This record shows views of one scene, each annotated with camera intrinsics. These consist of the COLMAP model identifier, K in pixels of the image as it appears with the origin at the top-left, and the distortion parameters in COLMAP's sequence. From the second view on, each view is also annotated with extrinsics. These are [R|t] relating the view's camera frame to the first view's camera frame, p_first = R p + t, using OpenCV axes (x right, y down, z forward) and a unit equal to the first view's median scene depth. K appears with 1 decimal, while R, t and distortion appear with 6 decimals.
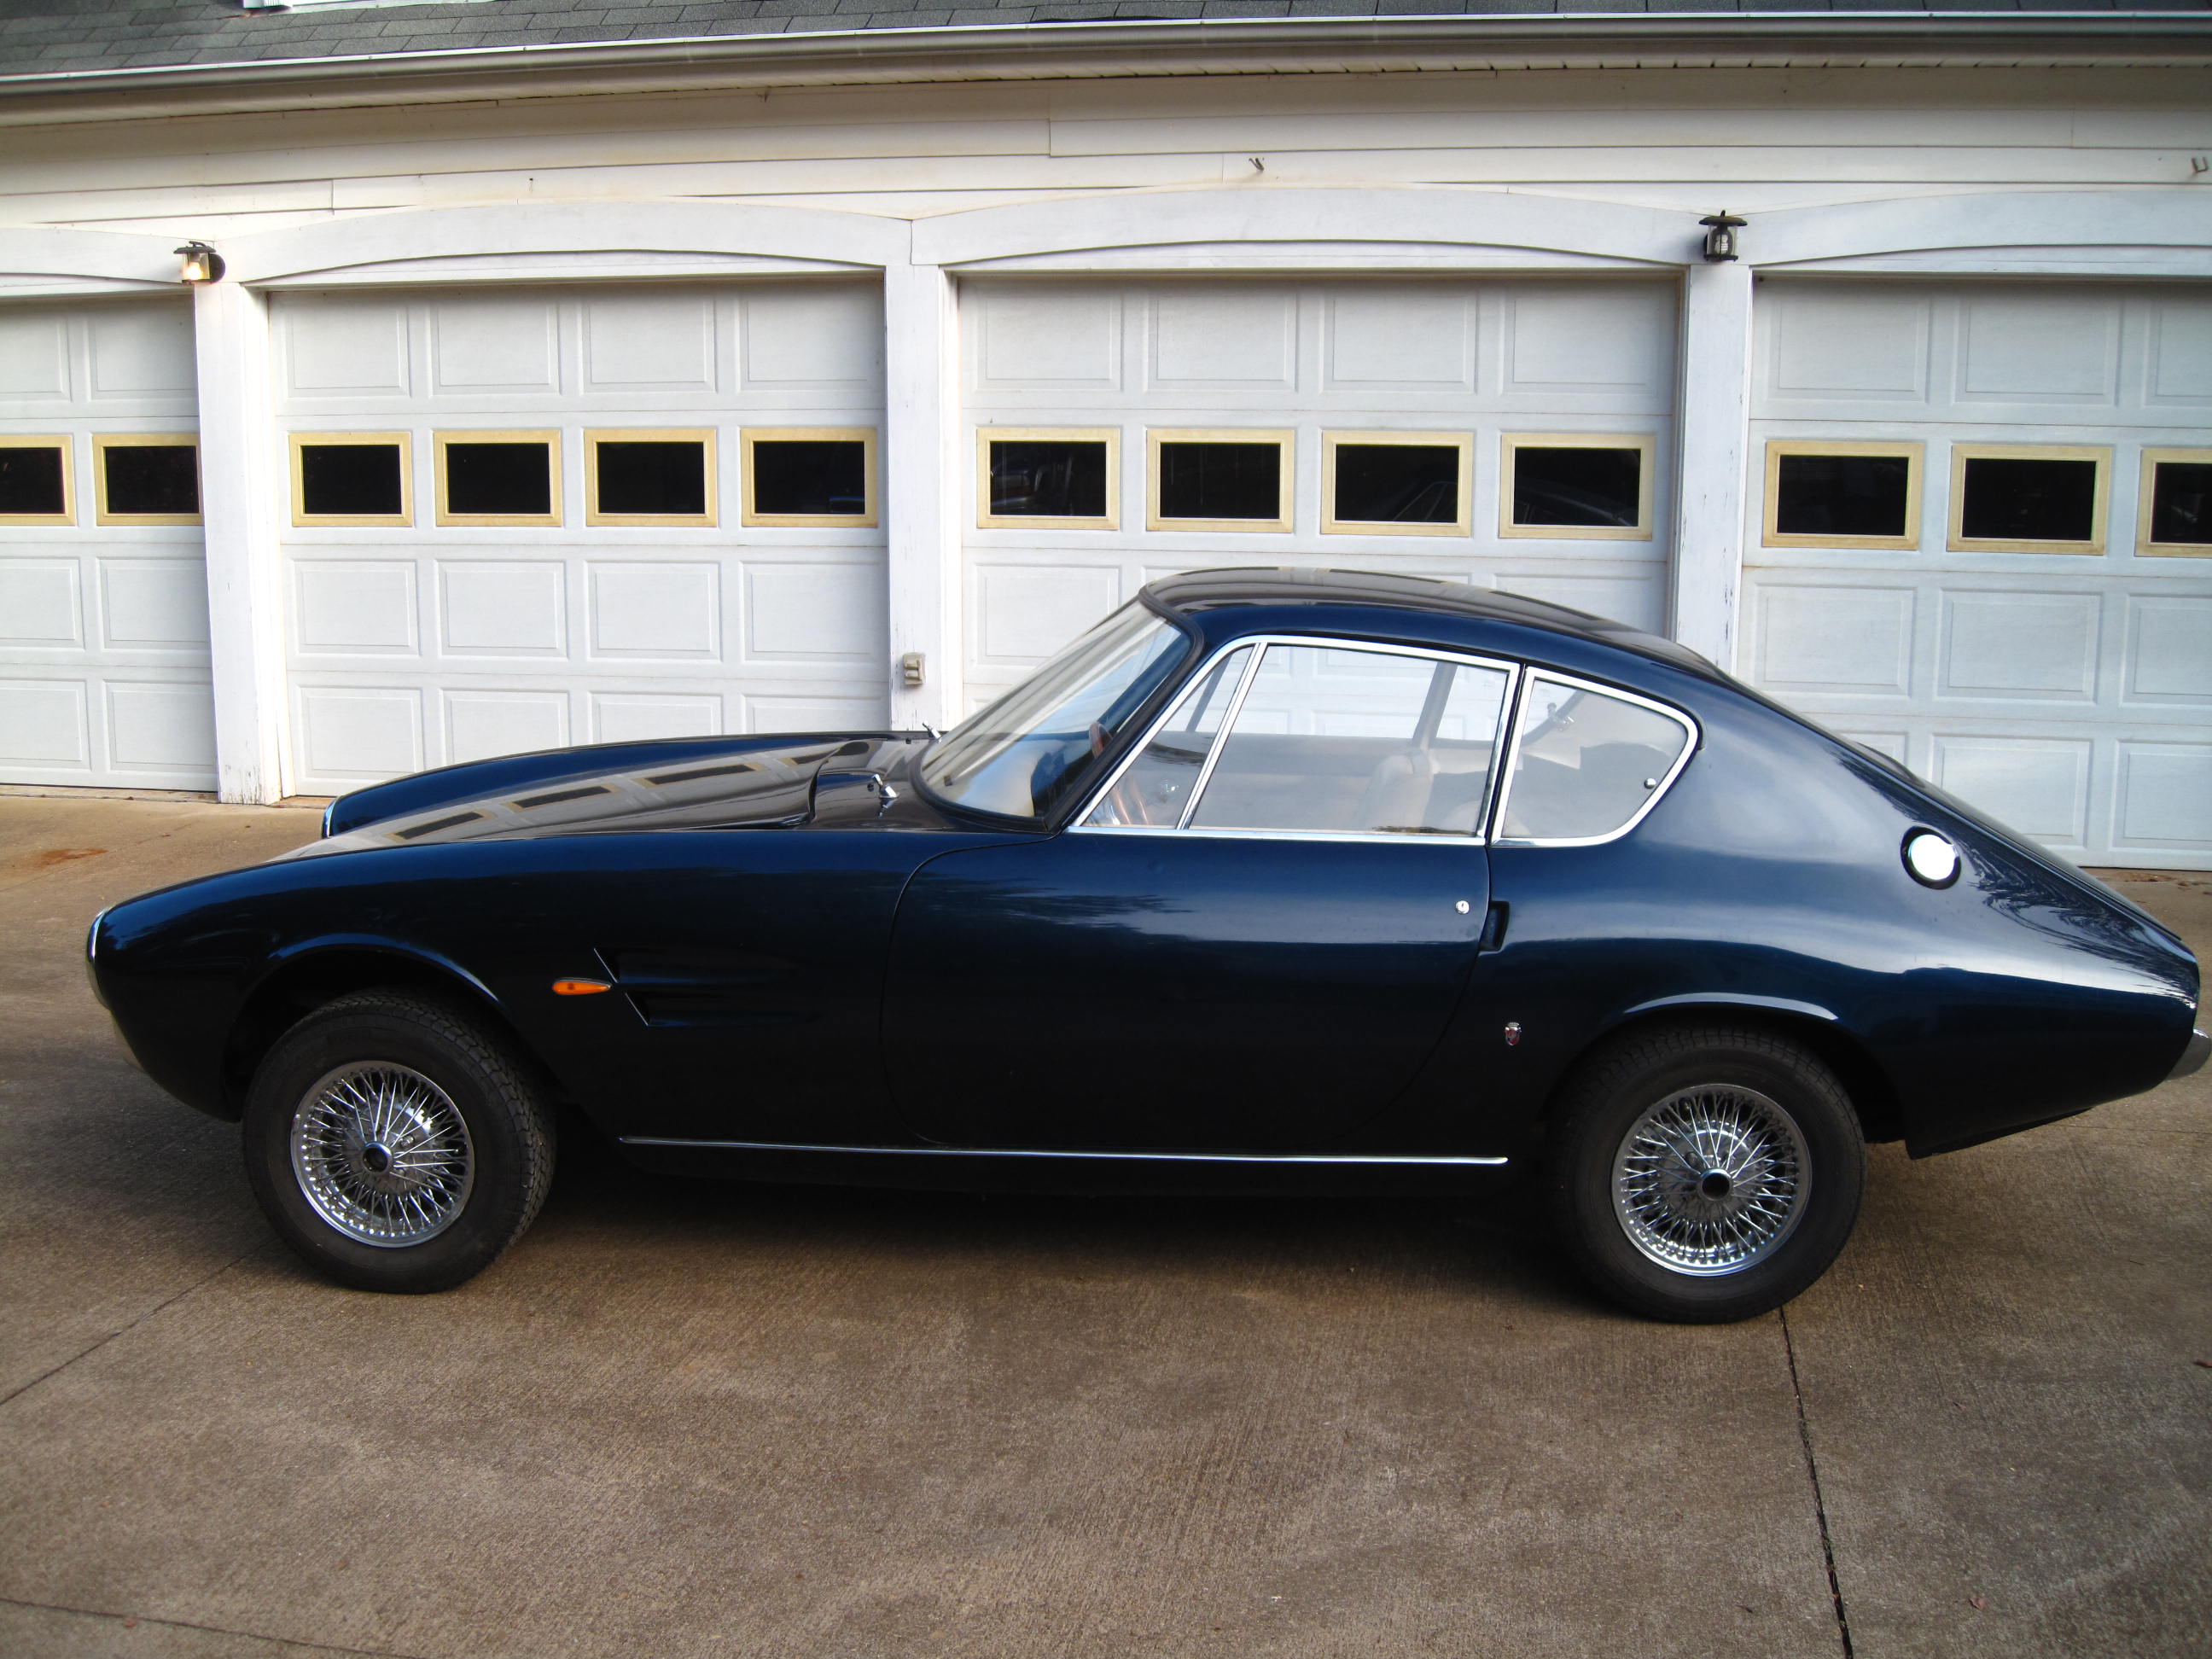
lens RADIAL K [[2326.7, 0, 1102.7], [0, 2326.7, 876.1], [0, 0, 1]] dist [-0.143972, 0.083071]
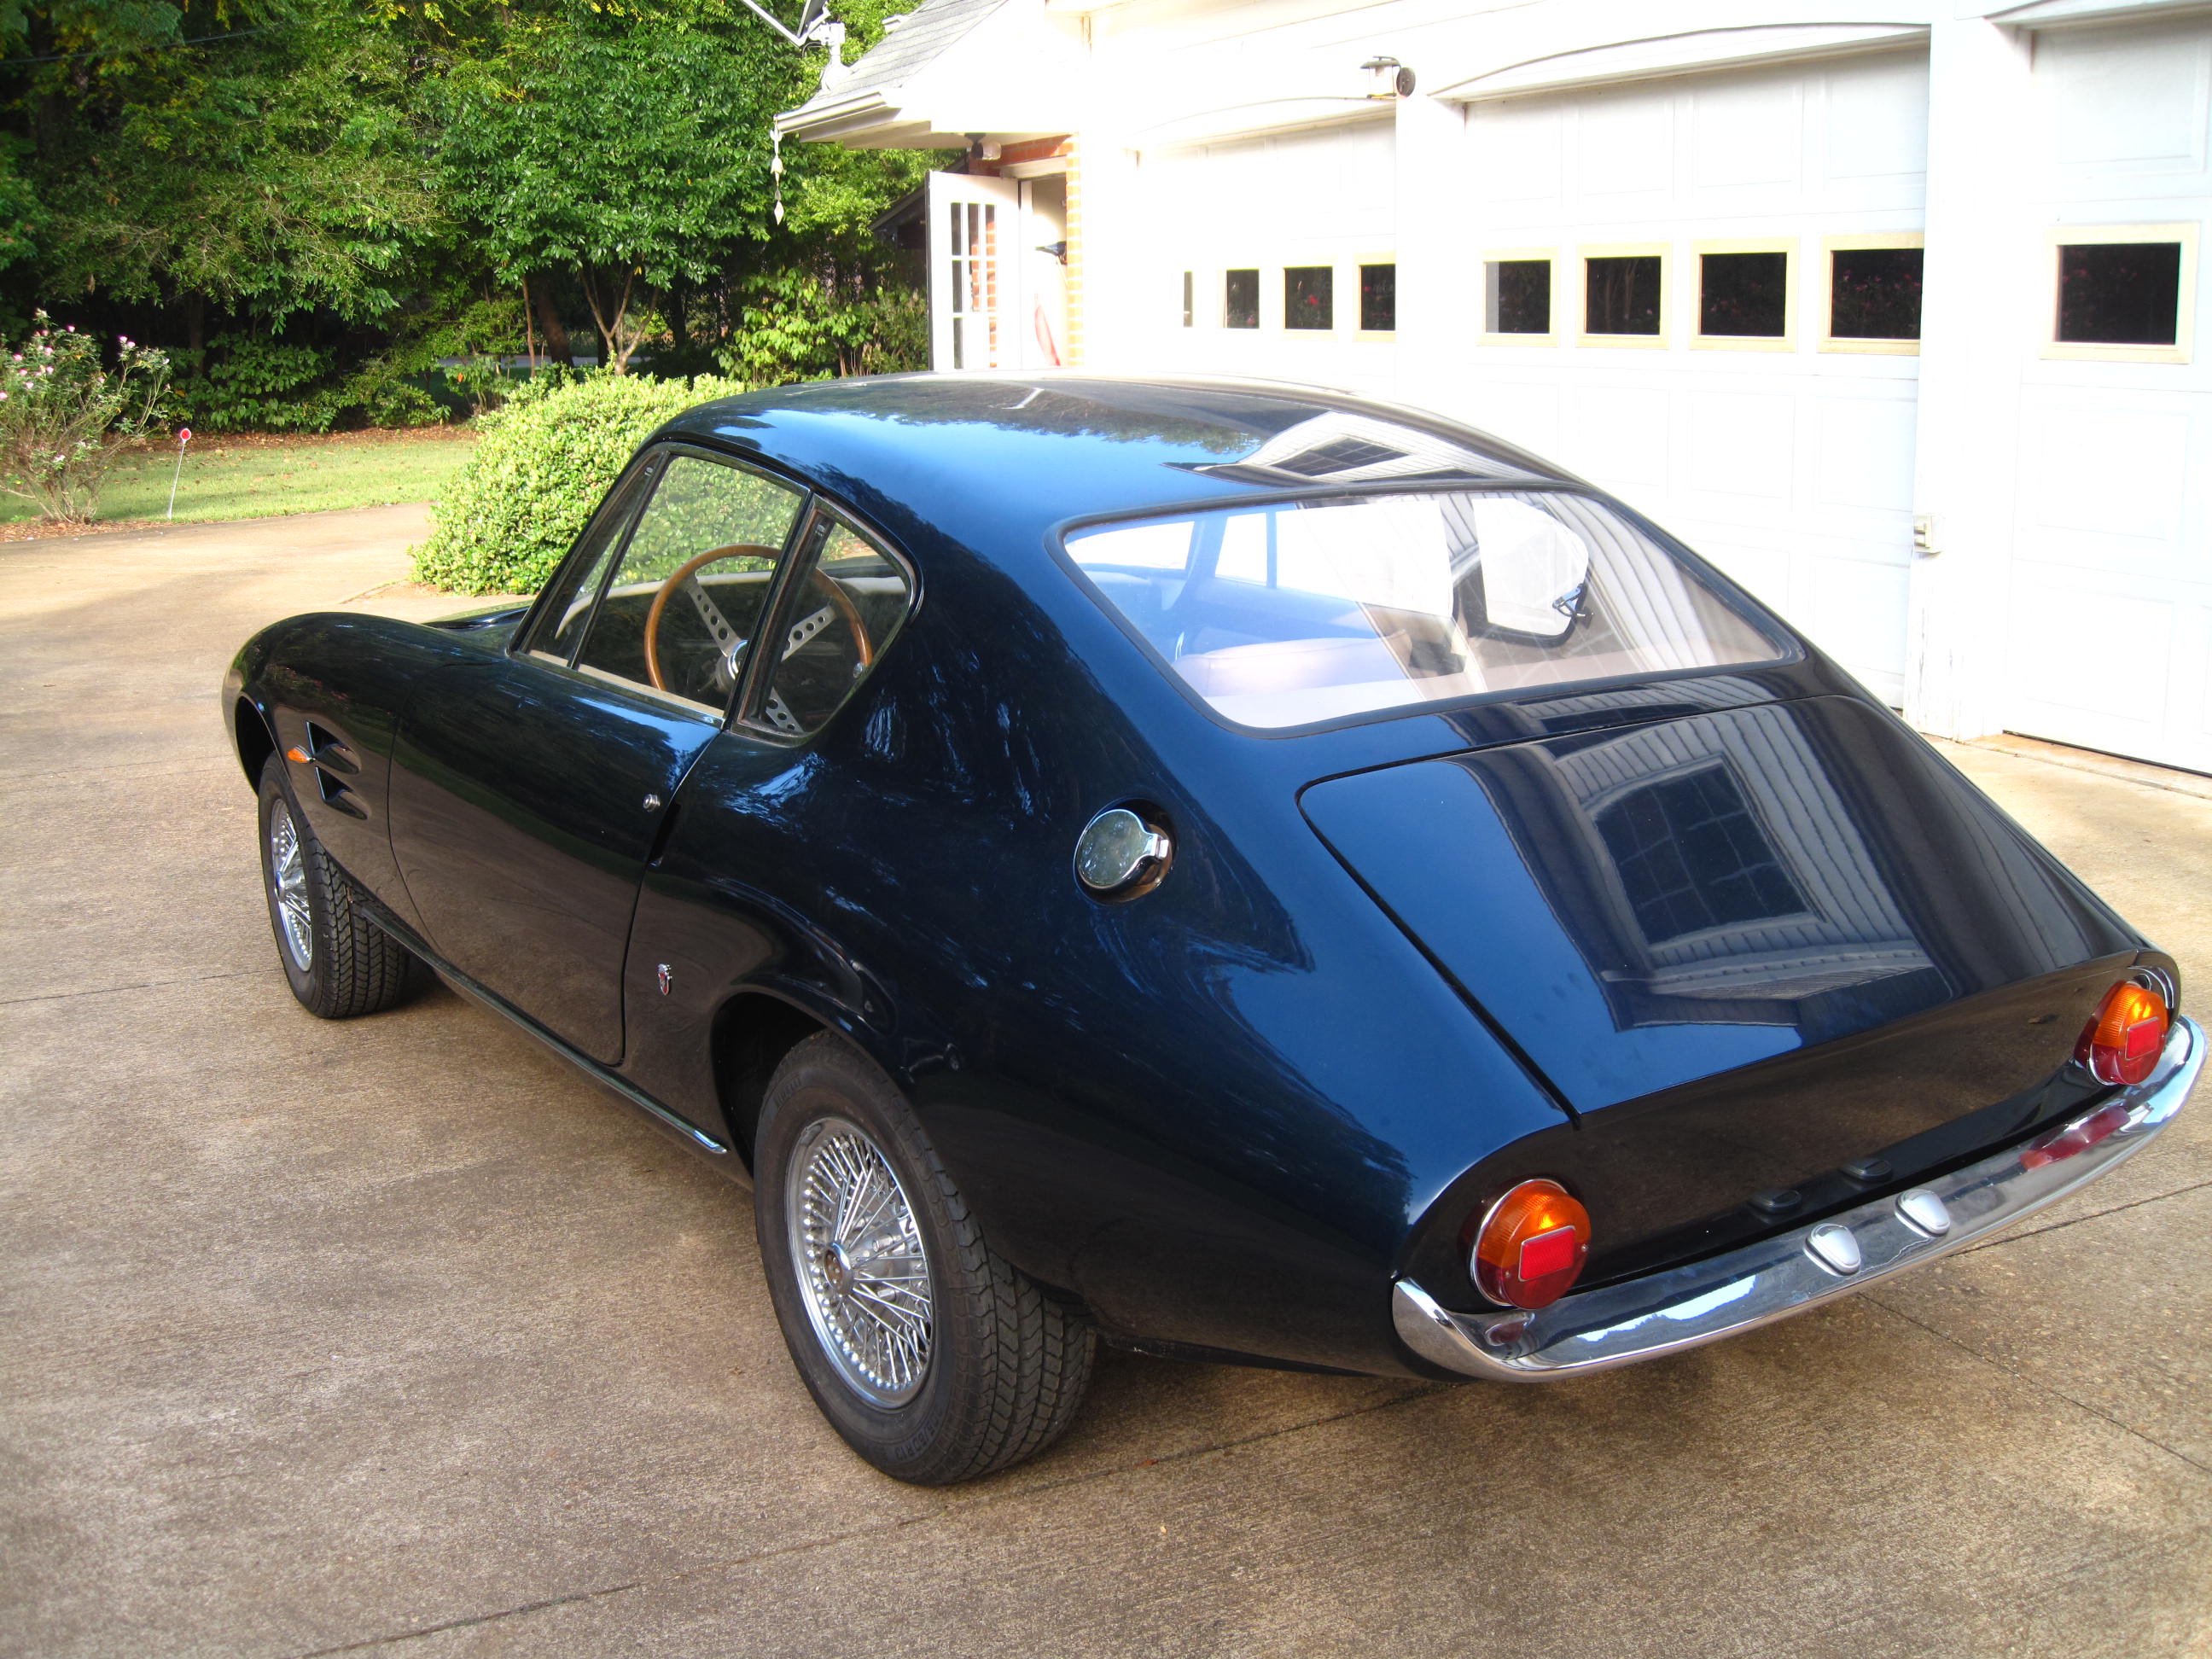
lens RADIAL K [[2326.7, 0, 1102.7], [0, 2326.7, 876.1], [0, 0, 1]] dist [-0.143972, 0.083071]
pose [[0.611649, 0.186321, -0.768876, 0.866610], [-0.124642, 0.982429, 0.138917, -0.099571], [0.781249, 0.010866, 0.624125, 0.635382]]
